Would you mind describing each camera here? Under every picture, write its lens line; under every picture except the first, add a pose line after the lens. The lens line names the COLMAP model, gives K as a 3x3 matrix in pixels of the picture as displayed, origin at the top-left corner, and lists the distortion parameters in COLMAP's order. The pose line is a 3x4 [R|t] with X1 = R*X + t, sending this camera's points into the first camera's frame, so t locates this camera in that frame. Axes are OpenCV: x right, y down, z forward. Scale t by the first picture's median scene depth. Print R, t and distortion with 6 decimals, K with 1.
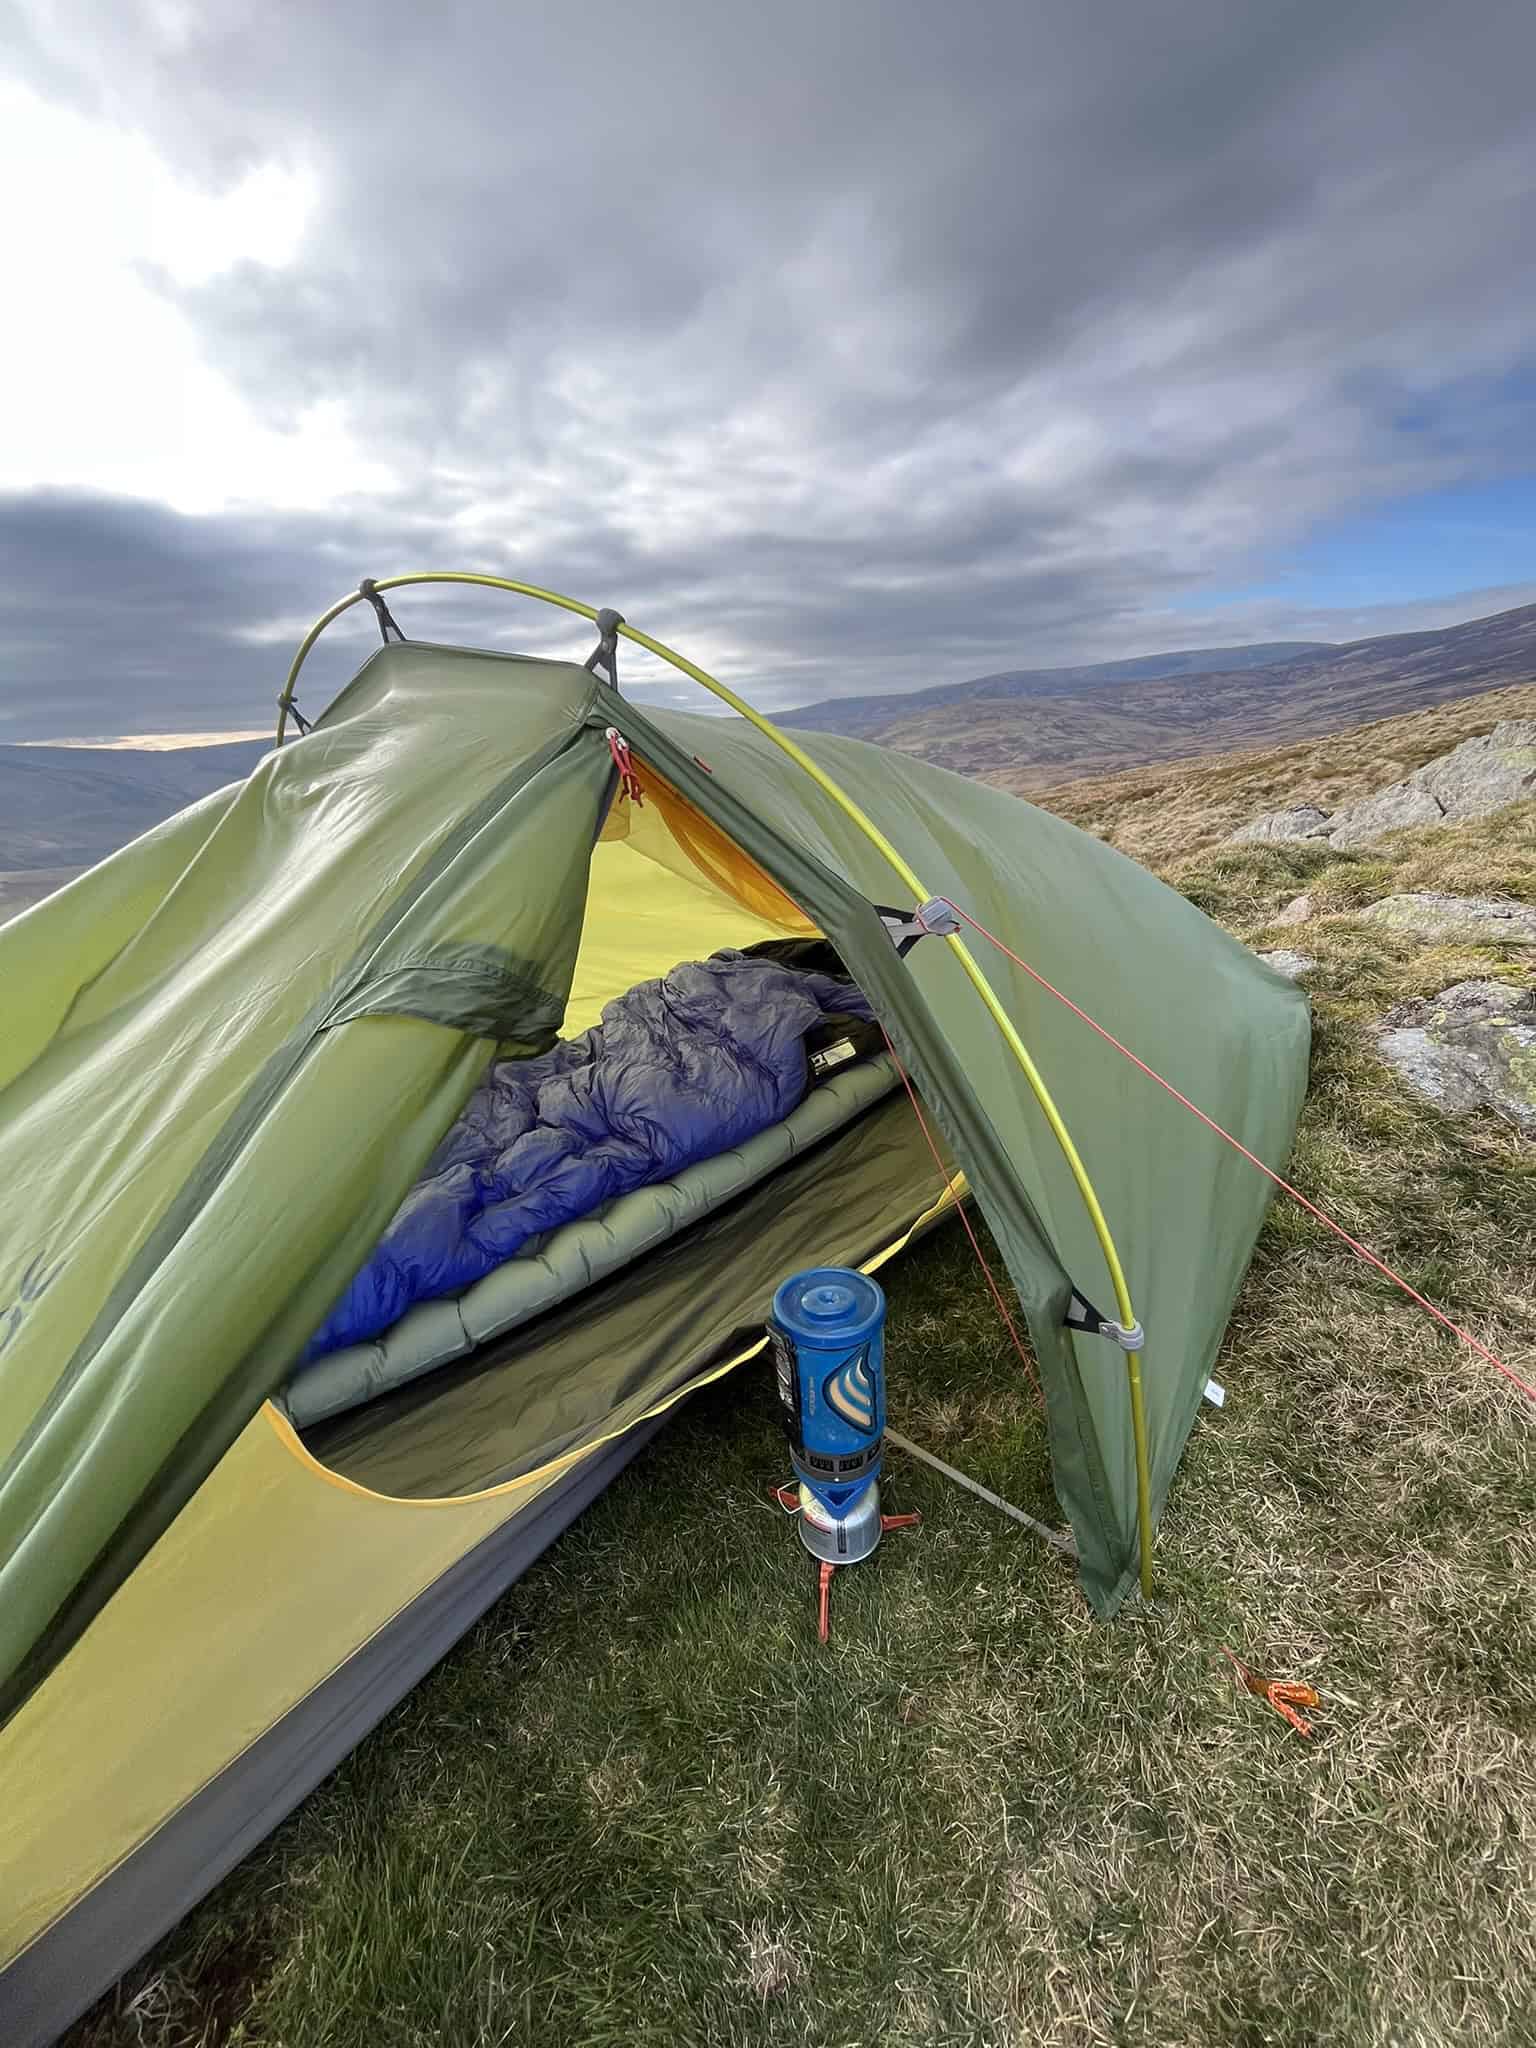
lens RADIAL K [[813.8, 0, 768.0], [0, 813.8, 1024.0], [0, 0, 1]] dist [0.000011, -0.000049]
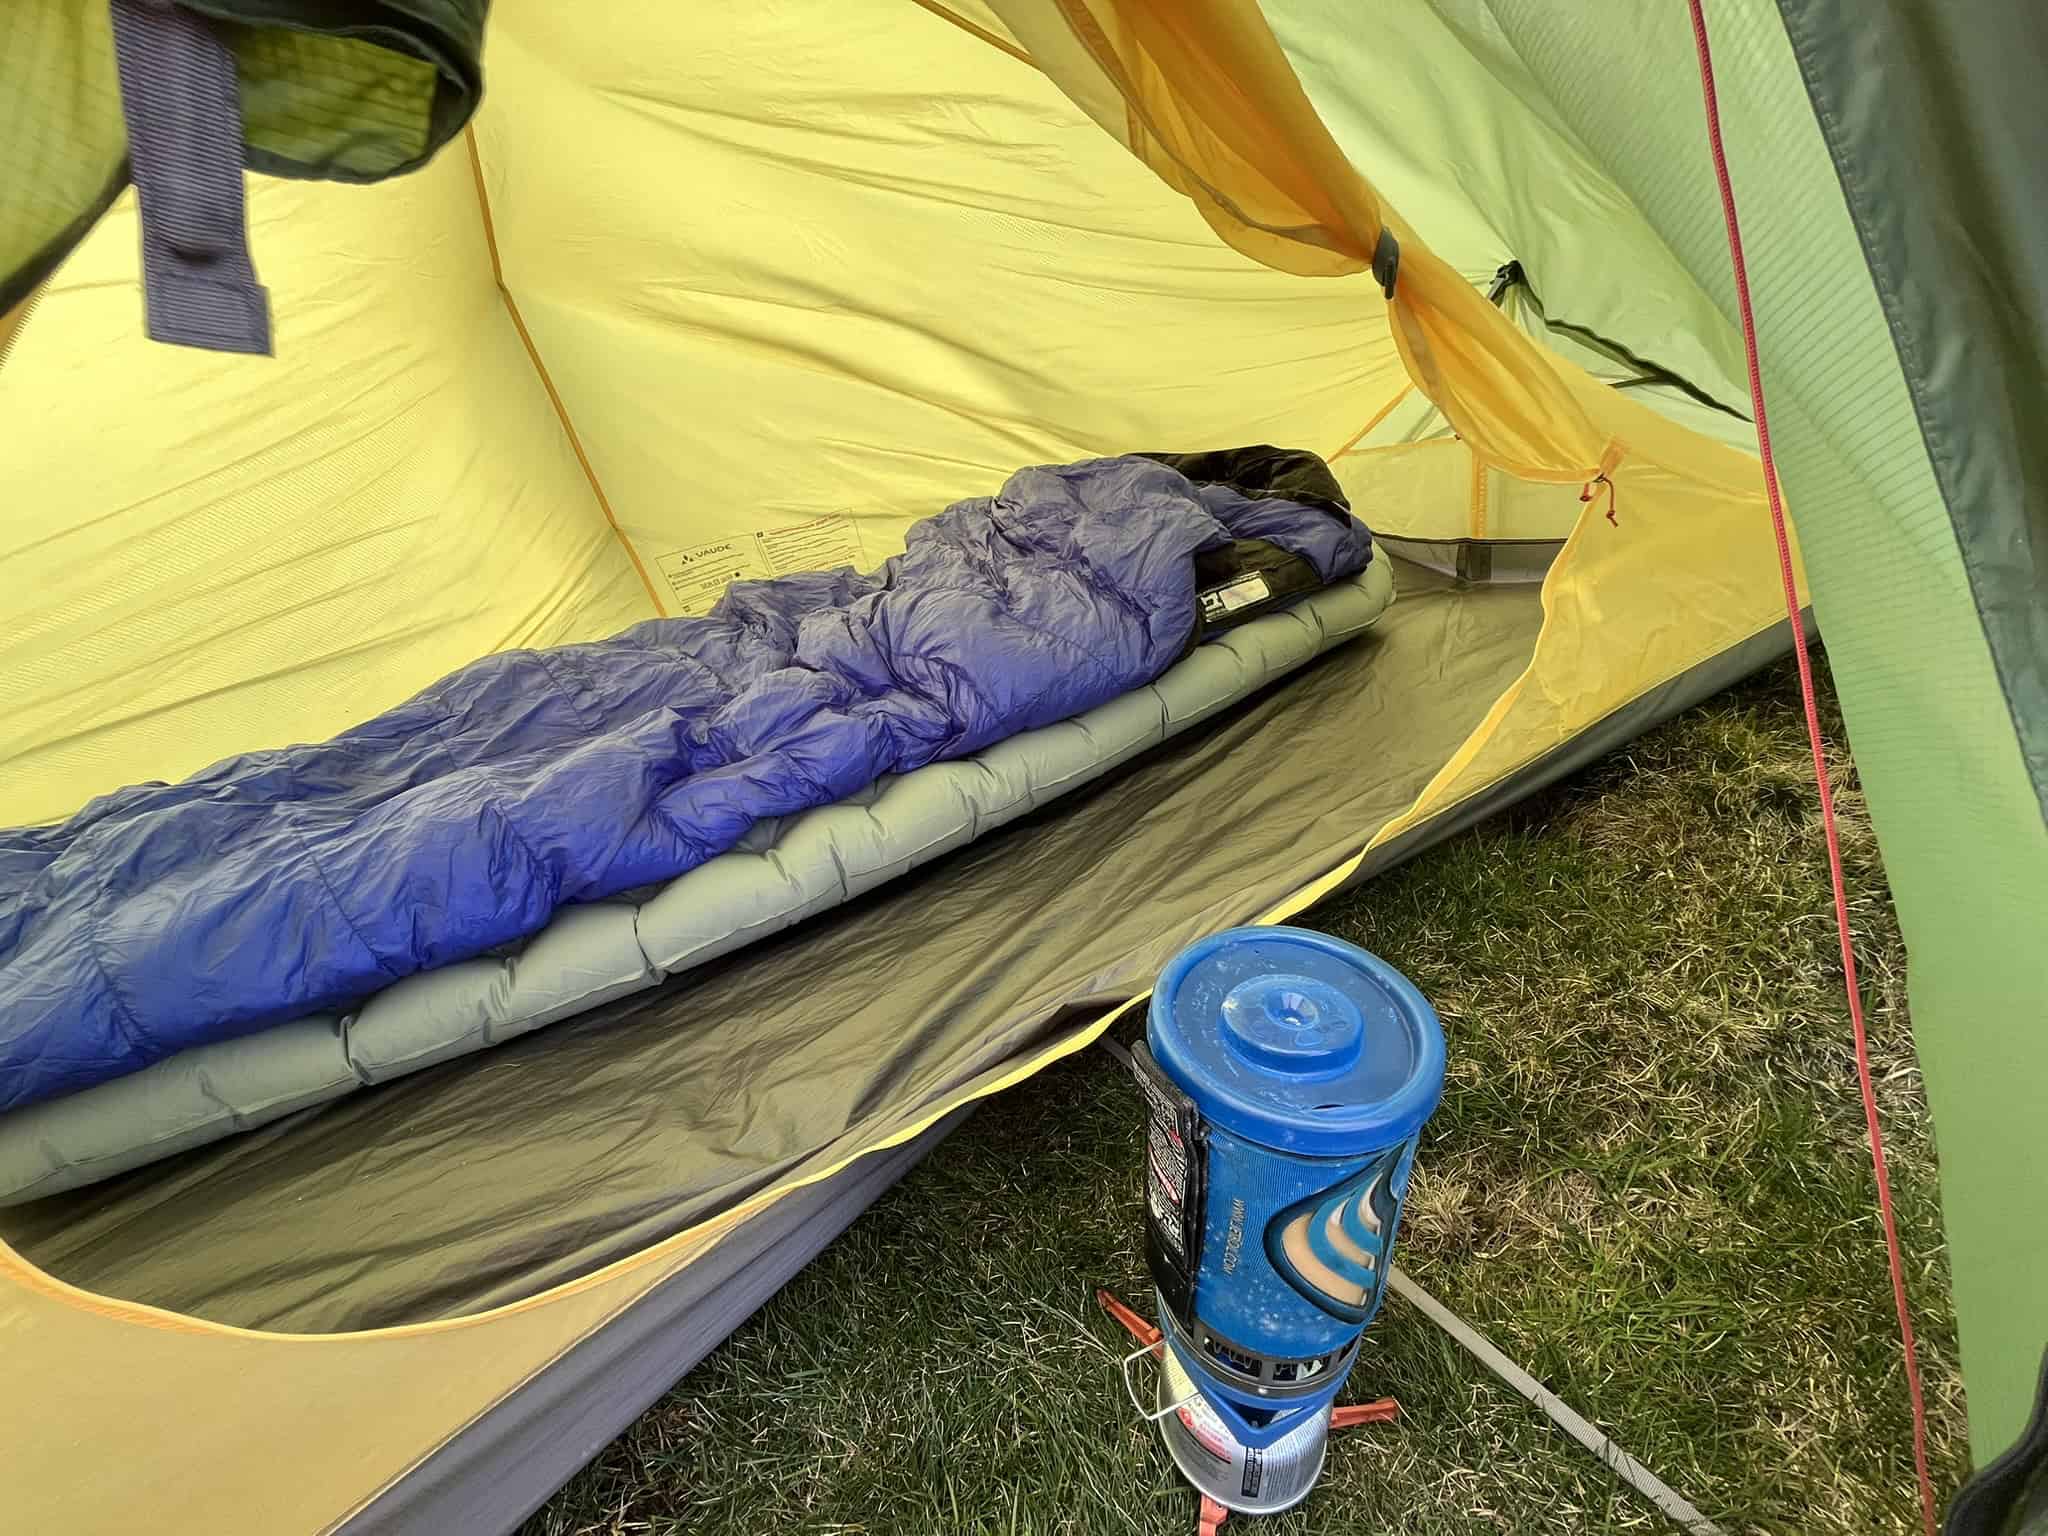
lens RADIAL K [[813.8, 0, 1024.0], [0, 813.8, 768.0], [0, 0, 1]] dist [0.000011, -0.000049]
pose [[0.992152, 0.071210, -0.102776, -0.013948], [-0.054726, 0.986377, 0.155128, 0.096655], [0.112423, -0.148286, 0.982534, 0.356210]]
